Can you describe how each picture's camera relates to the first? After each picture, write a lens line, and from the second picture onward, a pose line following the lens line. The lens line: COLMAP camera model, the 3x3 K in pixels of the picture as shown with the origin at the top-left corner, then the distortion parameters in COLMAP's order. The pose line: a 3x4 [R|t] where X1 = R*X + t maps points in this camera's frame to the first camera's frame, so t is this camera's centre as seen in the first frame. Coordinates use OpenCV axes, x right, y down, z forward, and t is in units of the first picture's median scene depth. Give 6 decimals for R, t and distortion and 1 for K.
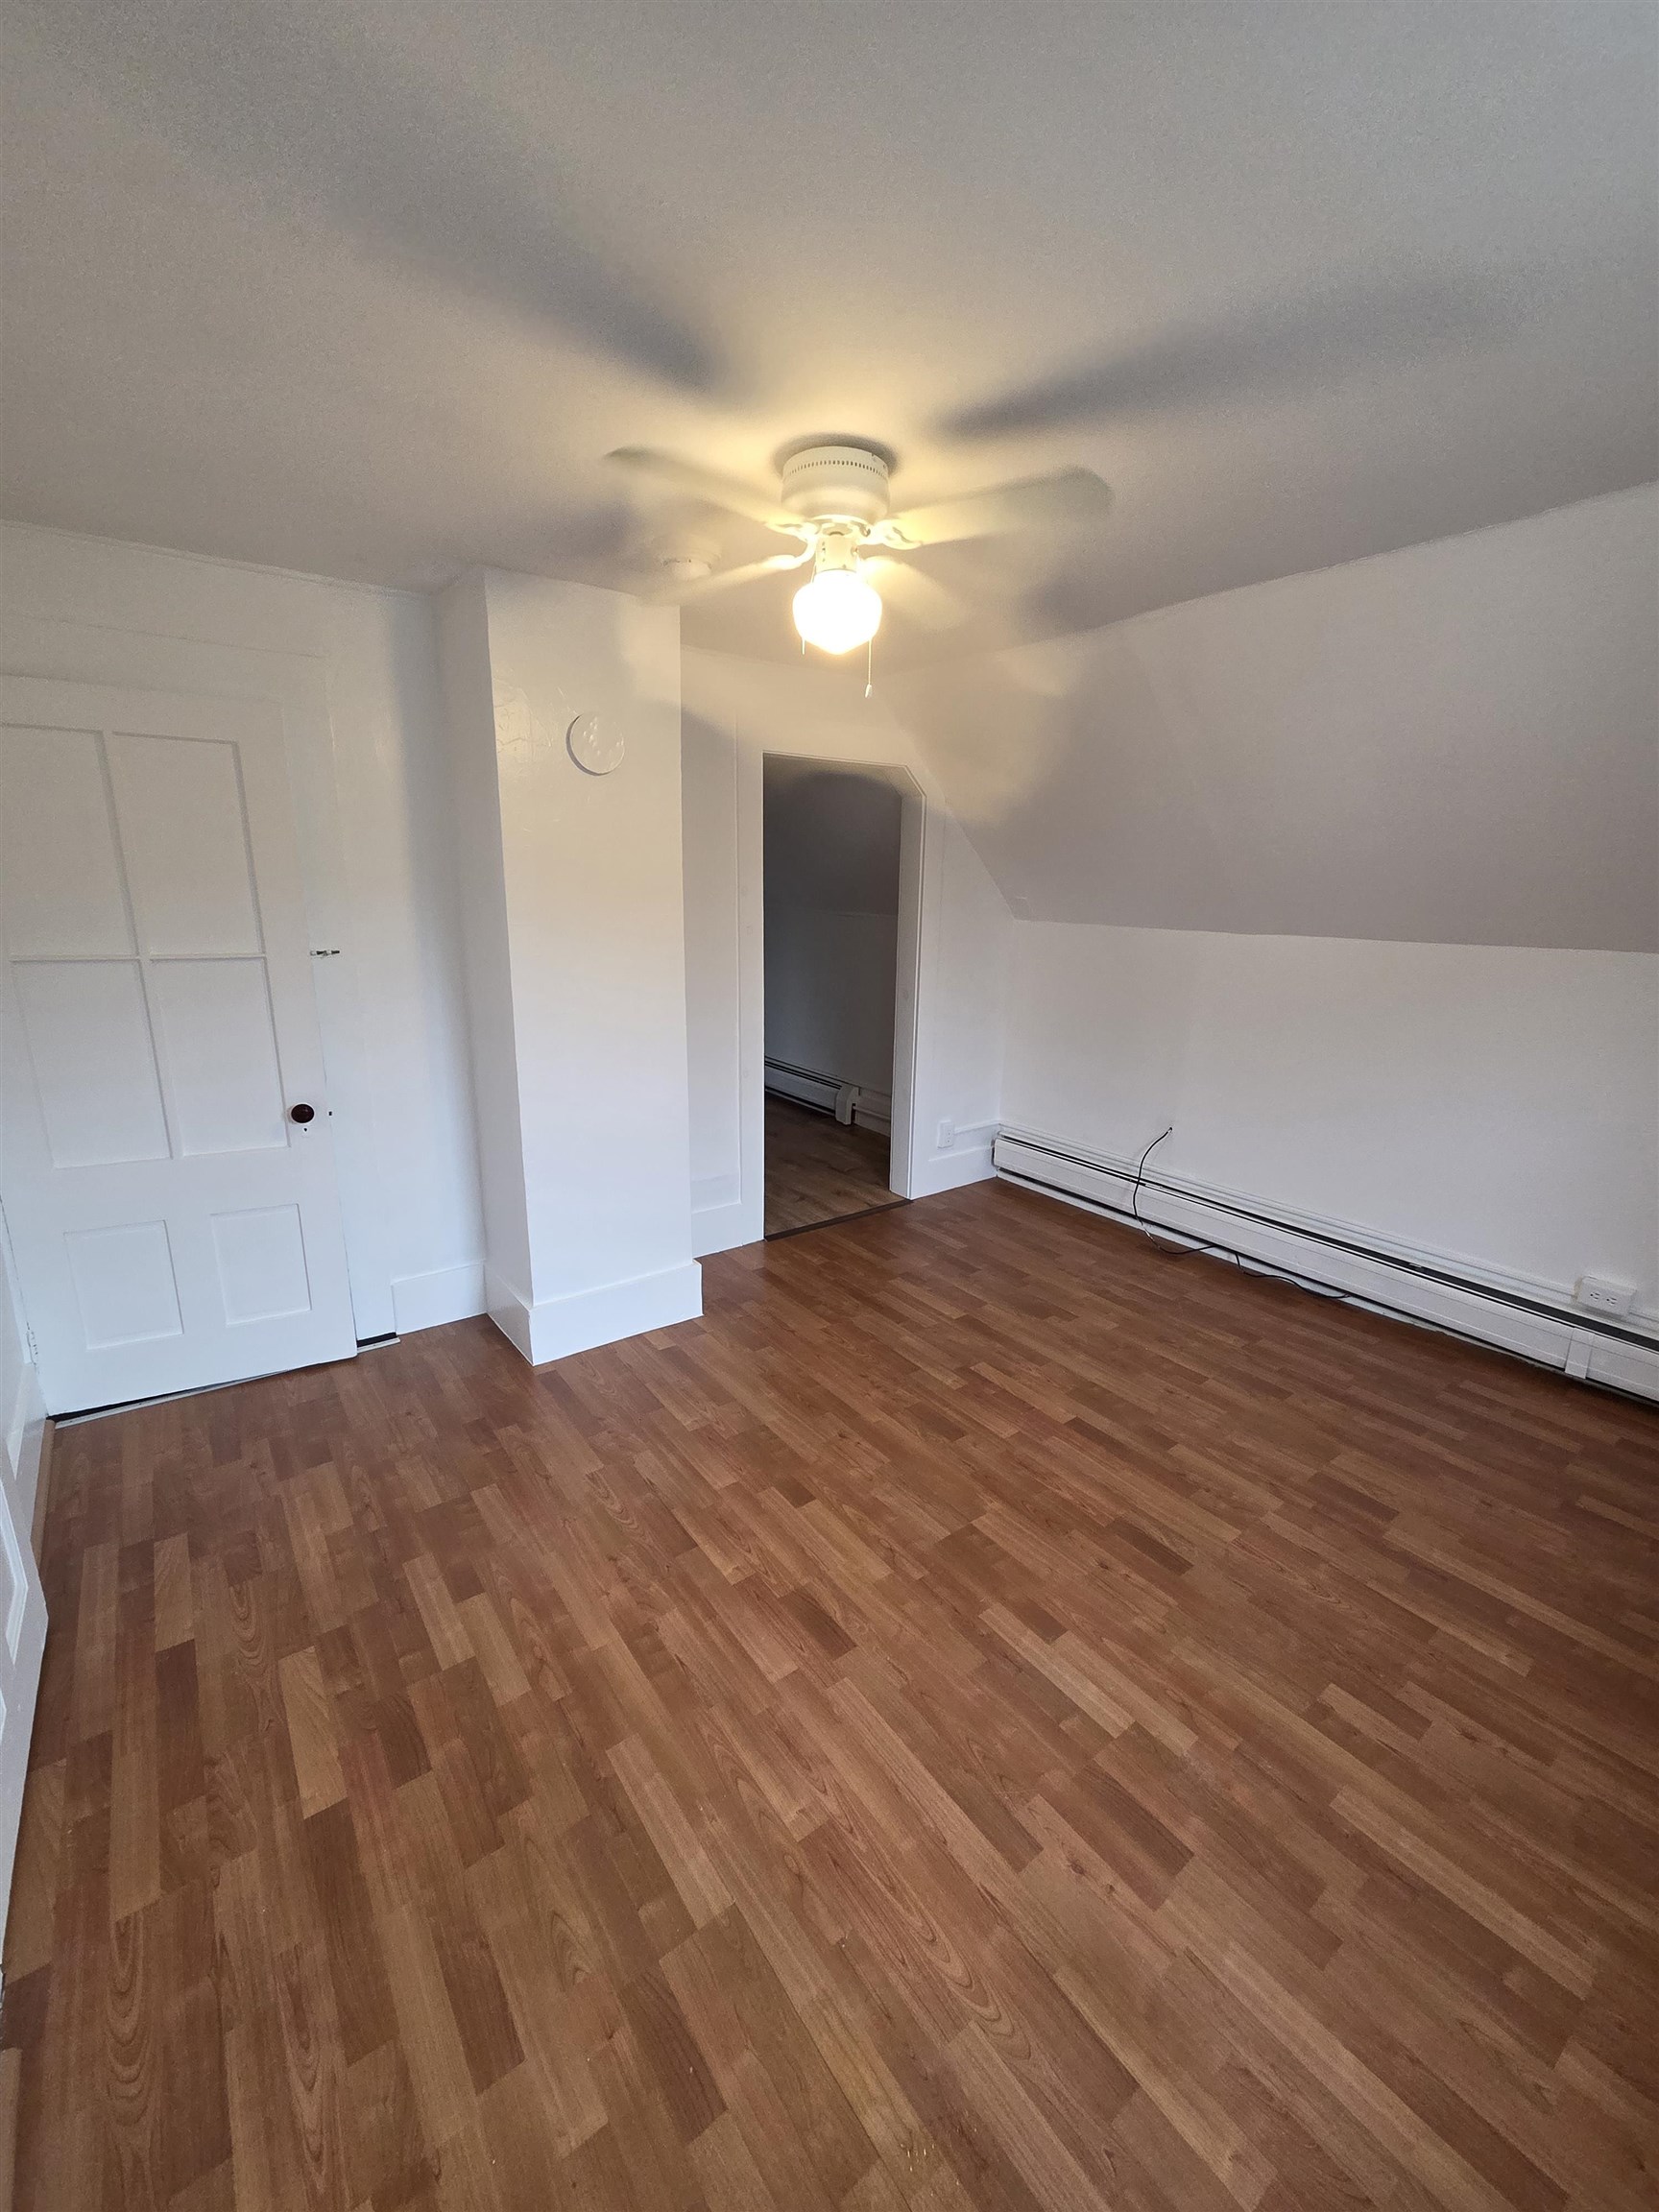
lens RADIAL K [[903.0, 0, 839.7], [0, 903.0, 1094.7], [0, 0, 1]] dist [0.009599, -0.003587]
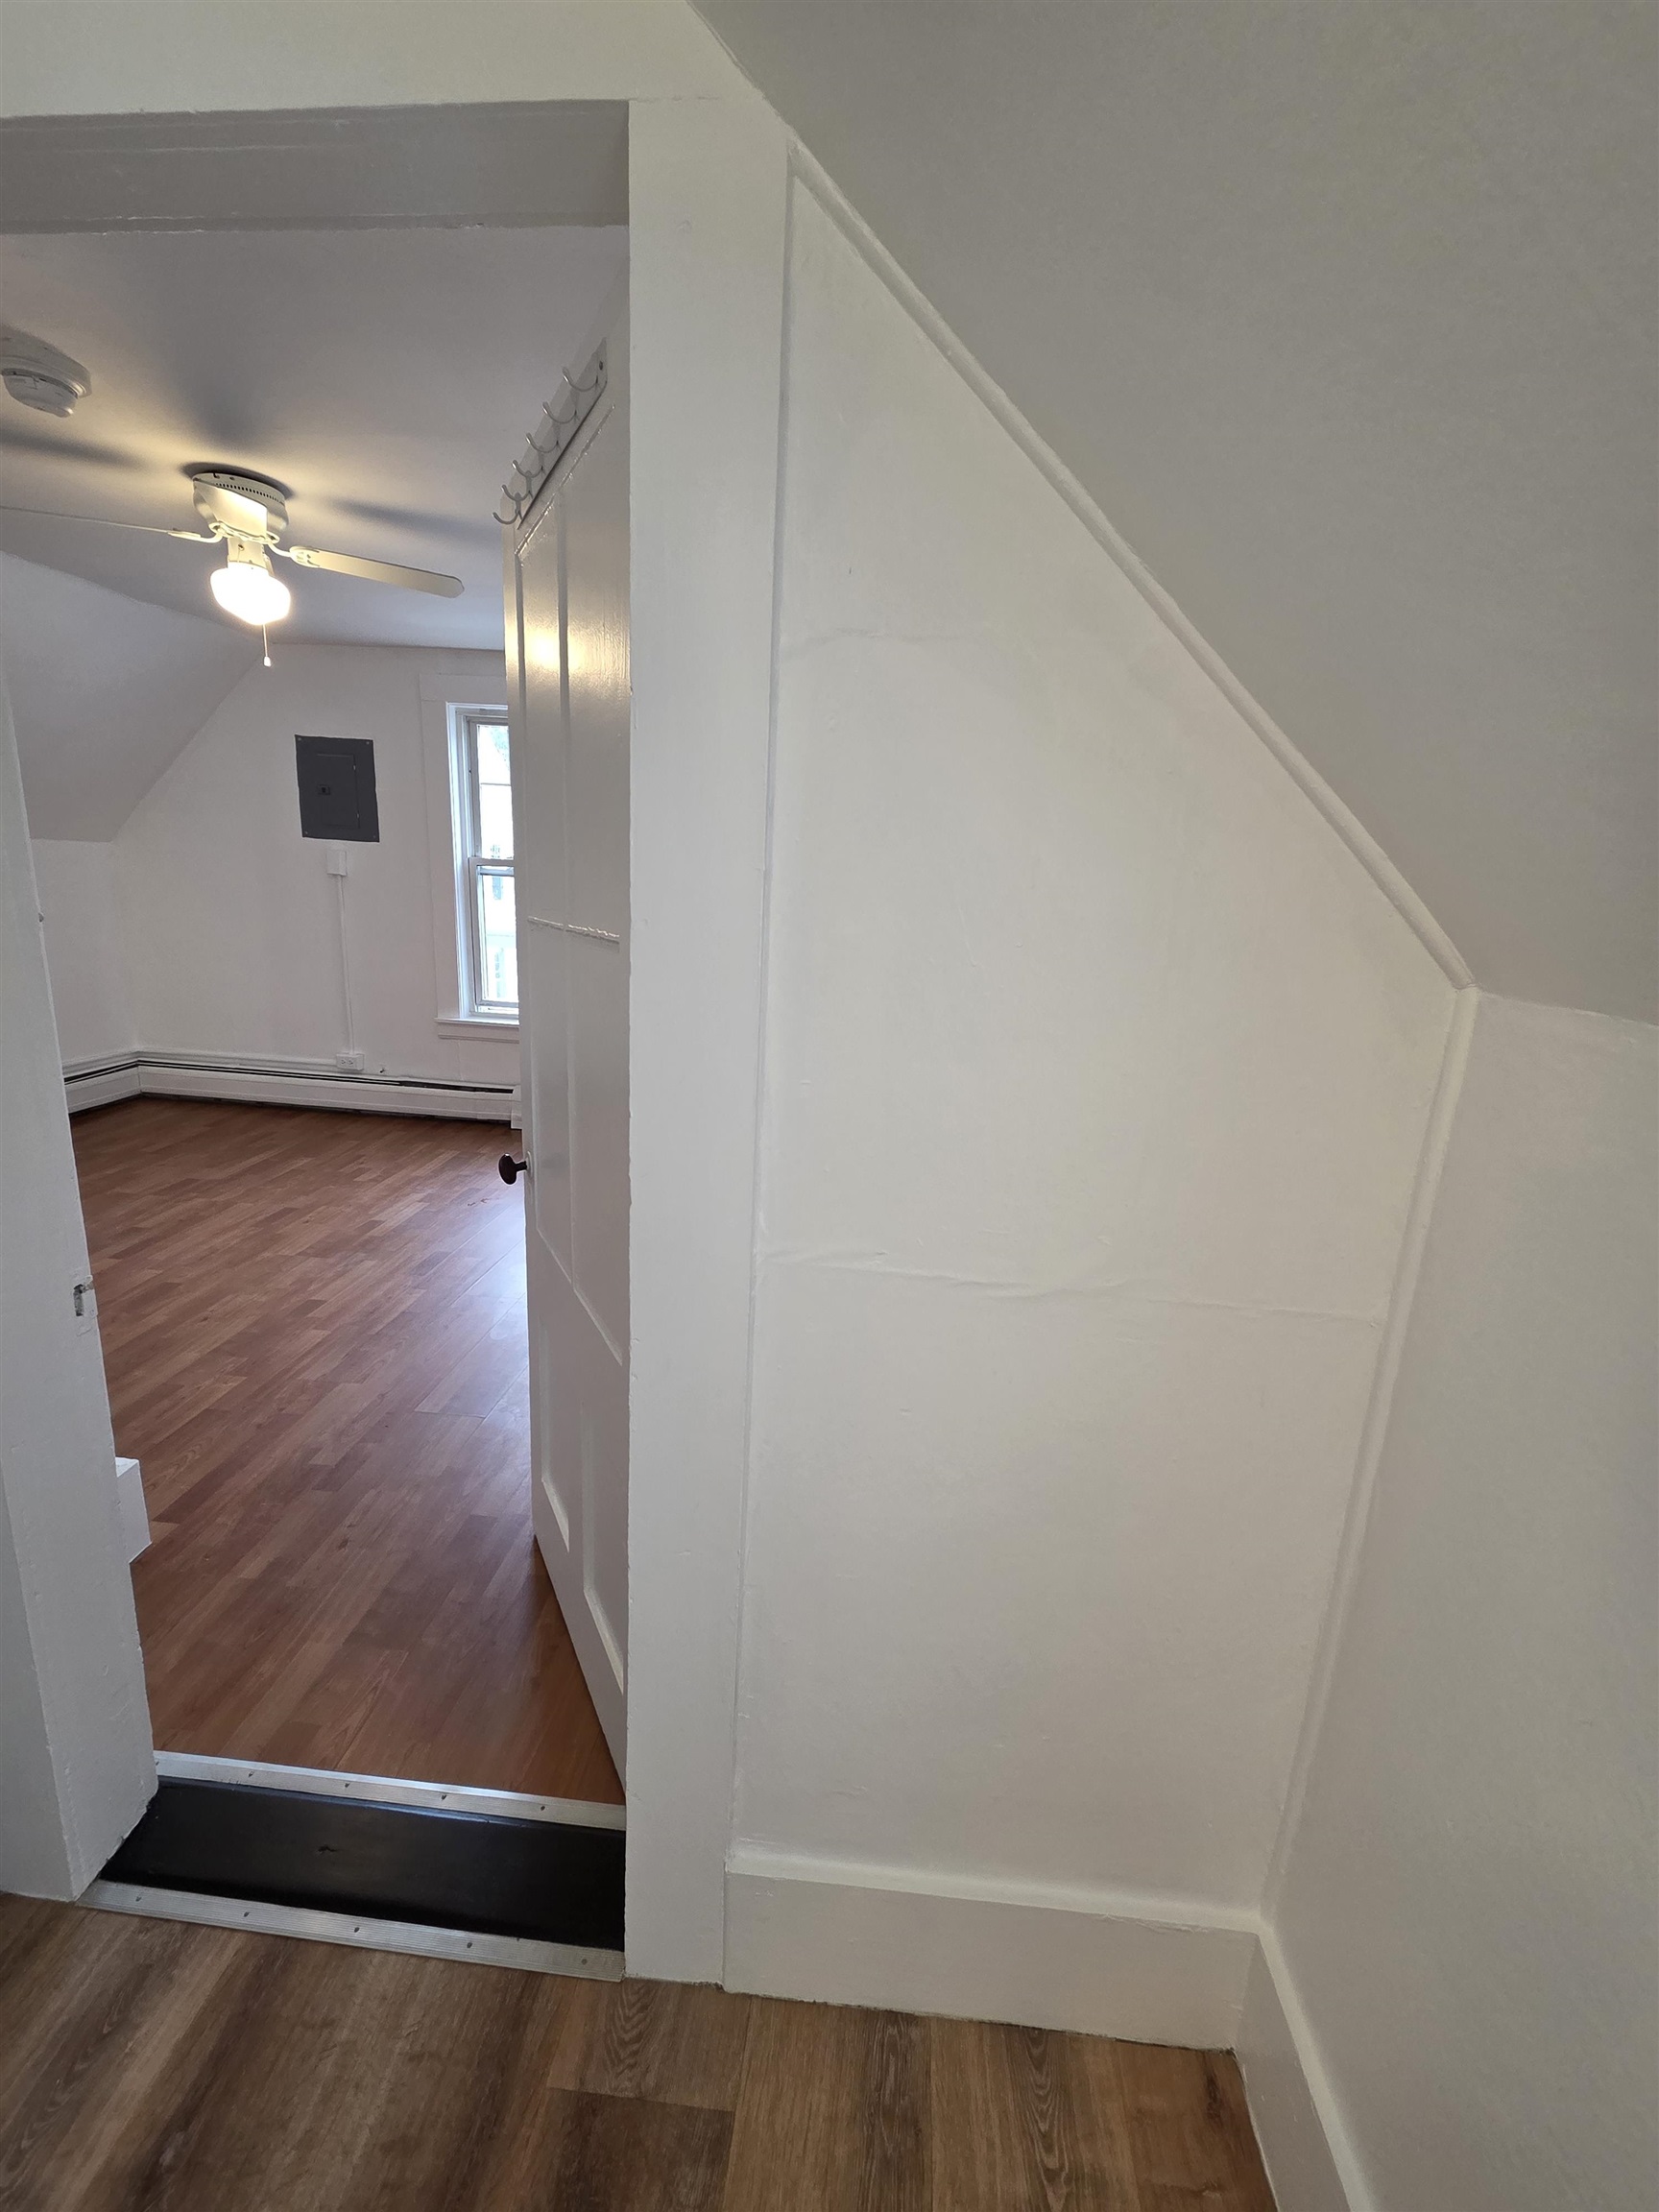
lens RADIAL K [[903.0, 0, 839.7], [0, 903.0, 1094.7], [0, 0, 1]] dist [0.009599, -0.003587]
pose [[-0.752257, -0.207576, 0.625318, -1.619388], [0.085148, 0.910489, 0.404672, -0.325811], [-0.653345, 0.357662, -0.667247, 1.543806]]
